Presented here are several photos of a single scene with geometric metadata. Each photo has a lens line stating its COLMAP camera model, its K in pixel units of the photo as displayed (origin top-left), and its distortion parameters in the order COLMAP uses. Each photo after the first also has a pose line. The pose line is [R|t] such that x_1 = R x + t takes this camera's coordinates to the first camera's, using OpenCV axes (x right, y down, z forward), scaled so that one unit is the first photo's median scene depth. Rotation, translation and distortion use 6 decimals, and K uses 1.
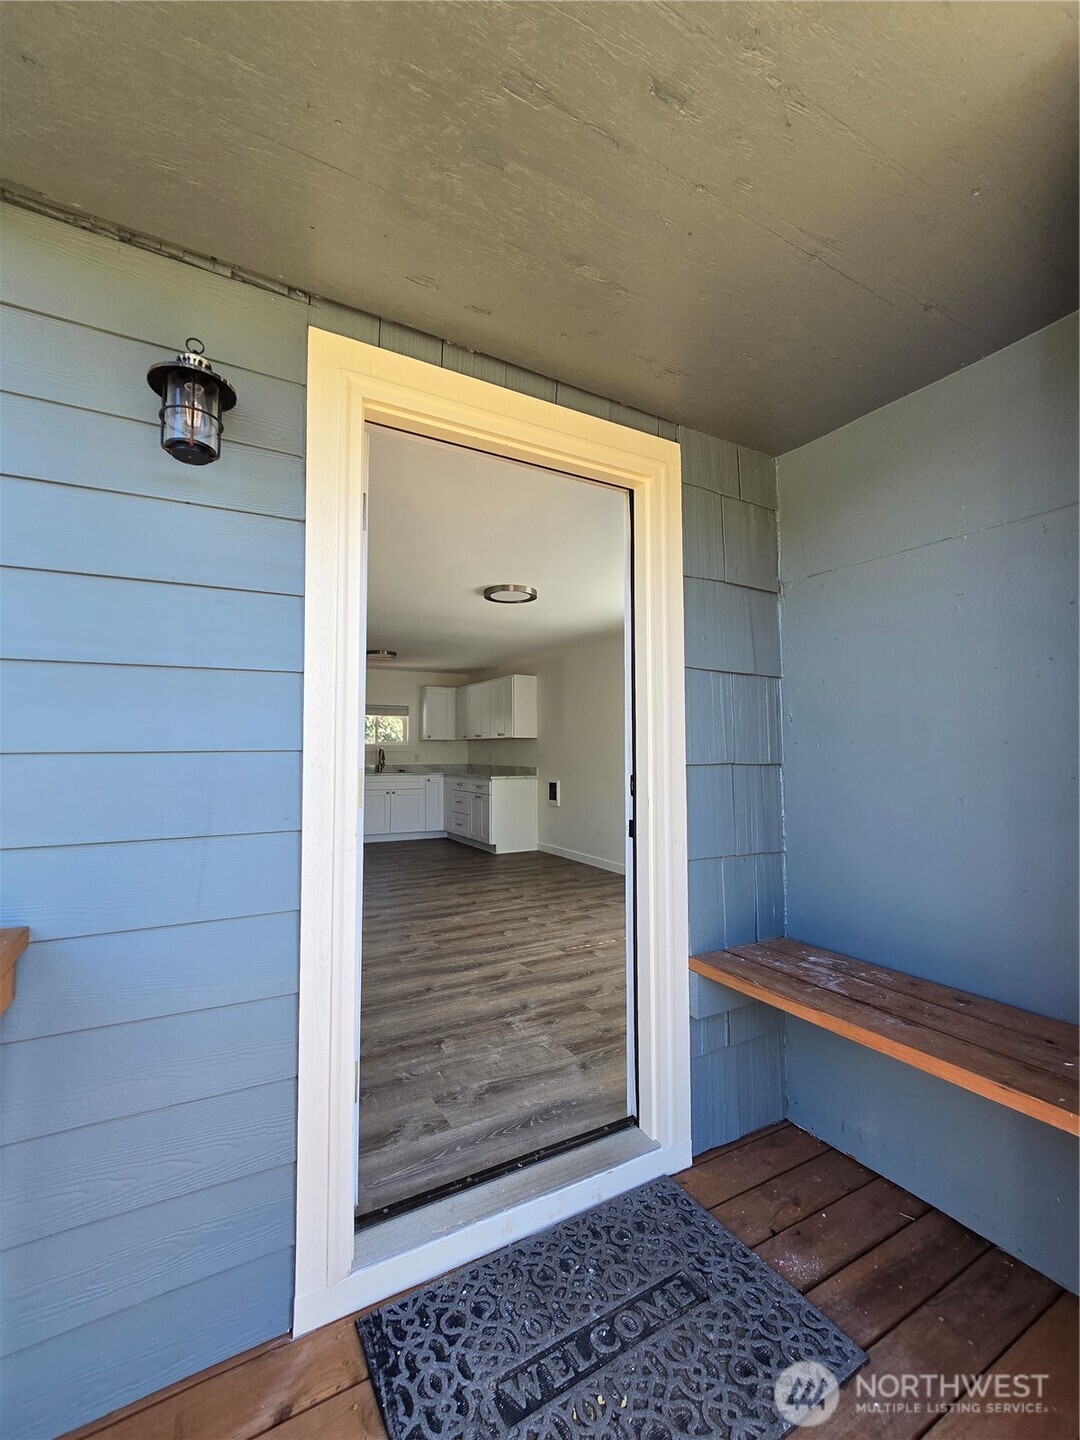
lens RADIAL K [[621.9, 0, 540.5], [0, 621.9, 720.0], [0, 0, 1]] dist [0.002592, 0.000076]
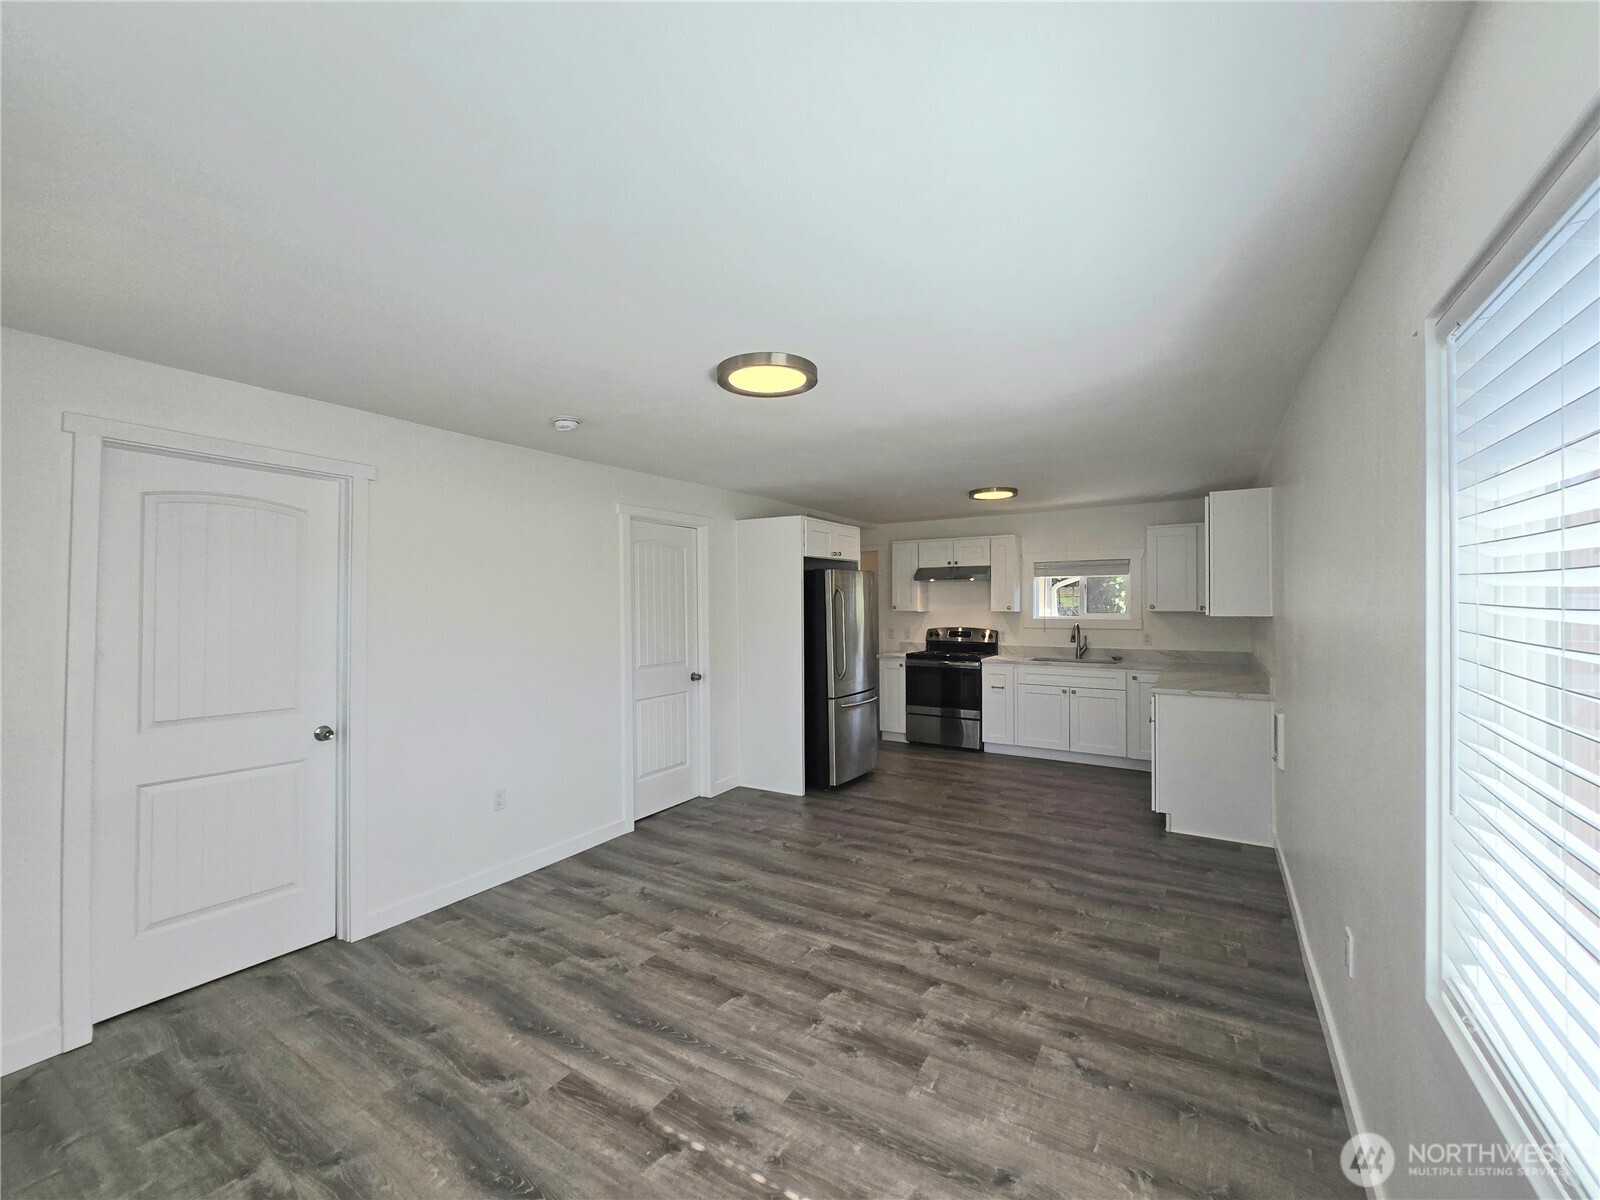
lens RADIAL K [[656.5, 0, 793.7], [0, 656.5, 606.6], [0, 0, 1]] dist [-0.007363, 0.003042]
pose [[0.471130, 0.003473, -0.882057, 0.440347], [0.050039, 0.998277, 0.030658, -0.022110], [0.880643, -0.058581, 0.470144, 0.718930]]
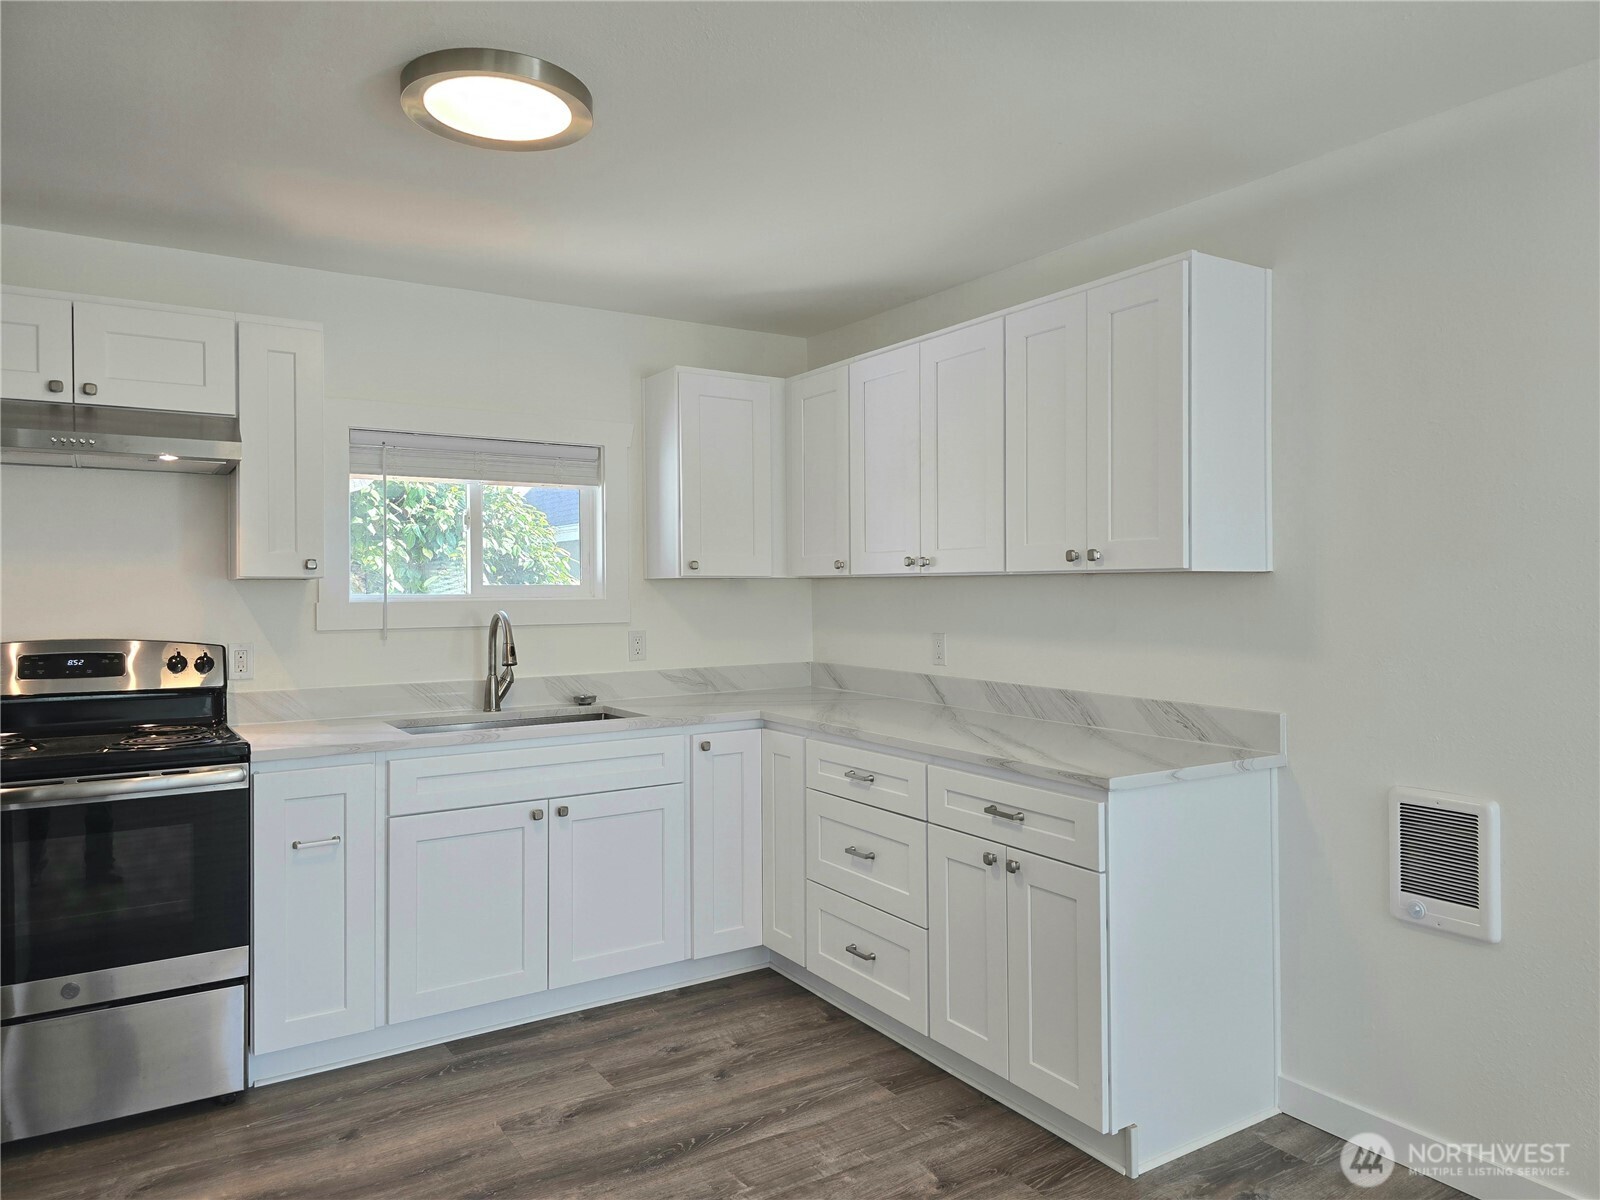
lens RADIAL K [[1074.5, 0, 809.2], [0, 1074.5, 586.5], [0, 0, 1]] dist [0.062935, -0.056521]
pose [[0.998369, -0.004612, 0.056903, -0.297596], [0.001668, 0.998662, 0.051681, 0.024725], [-0.057066, -0.051501, 0.997041, 1.072474]]
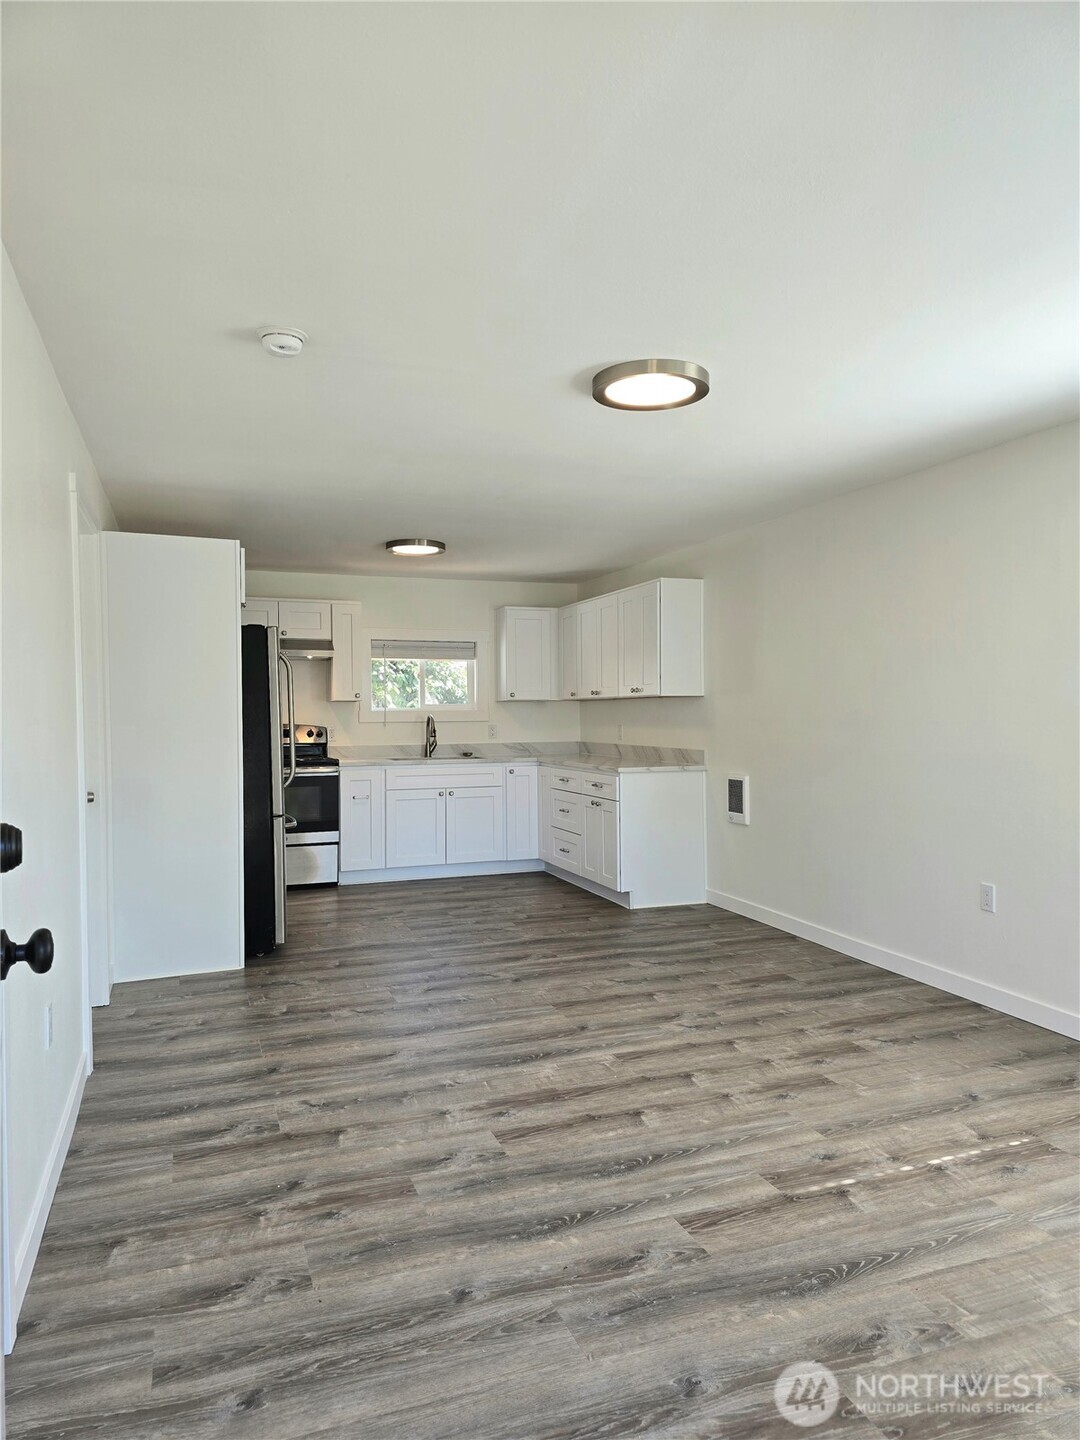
lens RADIAL K [[967.0, 0, 548.7], [0, 967.0, 721.7], [0, 0, 1]] dist [0.062935, -0.056521]
pose [[0.986996, -0.005099, -0.160662, -0.007443], [0.014632, 0.998197, 0.058208, 0.001072], [0.160075, -0.059802, 0.985292, 0.255165]]
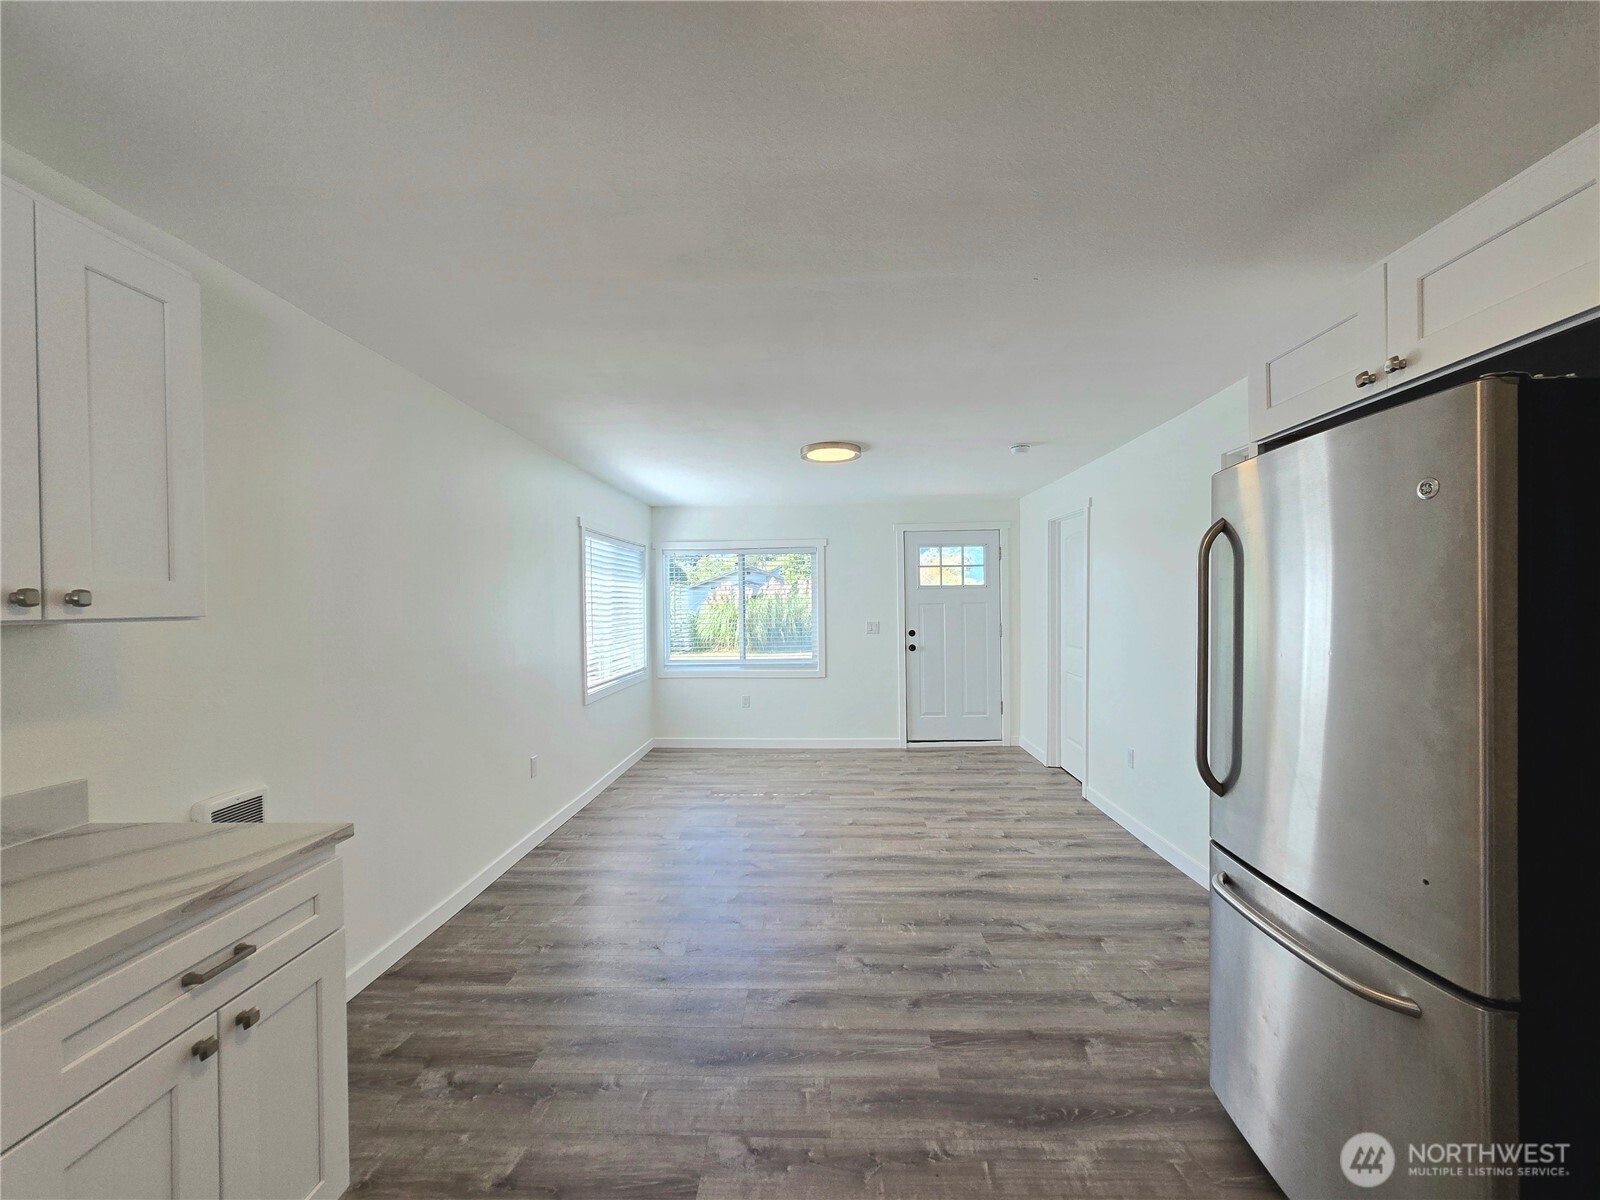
lens RADIAL K [[656.5, 0, 795.8], [0, 656.5, 613.8], [0, 0, 1]] dist [-0.007363, 0.003042]
pose [[-0.846207, 0.004520, 0.532835, -0.475194], [-0.012823, 0.999502, -0.028843, 0.048475], [-0.532700, -0.031240, -0.845727, 1.728551]]
